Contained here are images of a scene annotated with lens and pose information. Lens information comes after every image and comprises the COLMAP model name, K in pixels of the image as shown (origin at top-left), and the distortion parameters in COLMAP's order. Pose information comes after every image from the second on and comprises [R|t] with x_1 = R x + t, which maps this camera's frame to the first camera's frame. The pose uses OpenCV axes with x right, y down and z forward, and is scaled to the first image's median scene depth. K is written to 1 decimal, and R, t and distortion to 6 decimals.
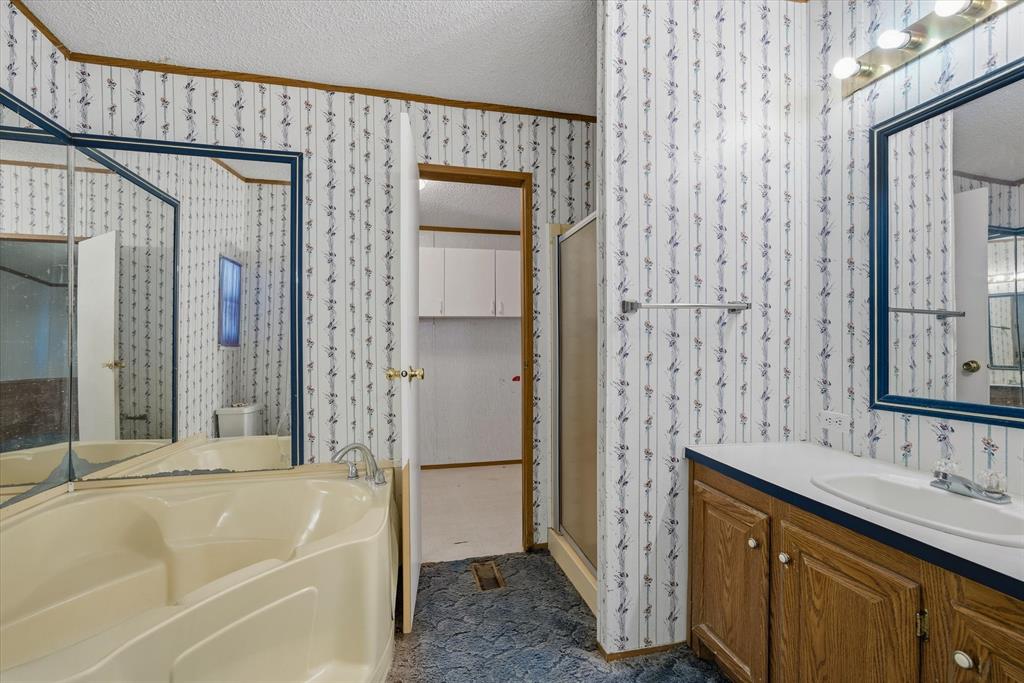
lens RADIAL K [[465.7, 0, 514.5], [0, 465.7, 343.0], [0, 0, 1]] dist [-0.031183, 0.029143]
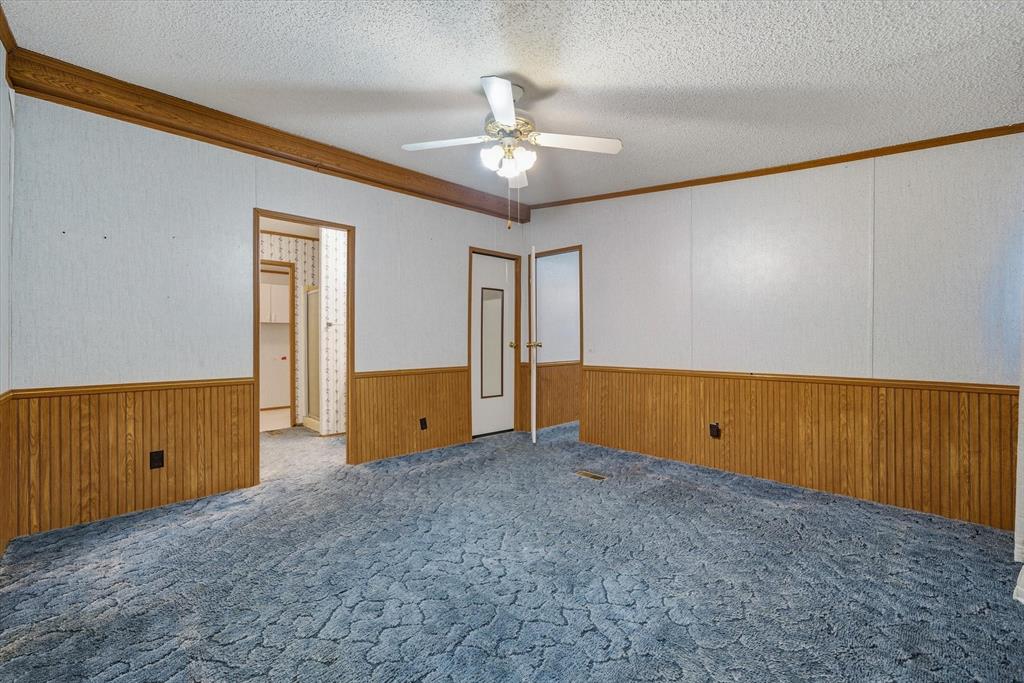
lens RADIAL K [[436.3, 0, 514.0], [0, 436.3, 339.2], [0, 0, 1]] dist [0.000022, 0.000020]
pose [[0.876075, -0.003709, 0.482160, -0.056599], [0.000112, 0.999972, 0.007488, 0.000580], [-0.482175, -0.006506, 0.876051, -1.469624]]
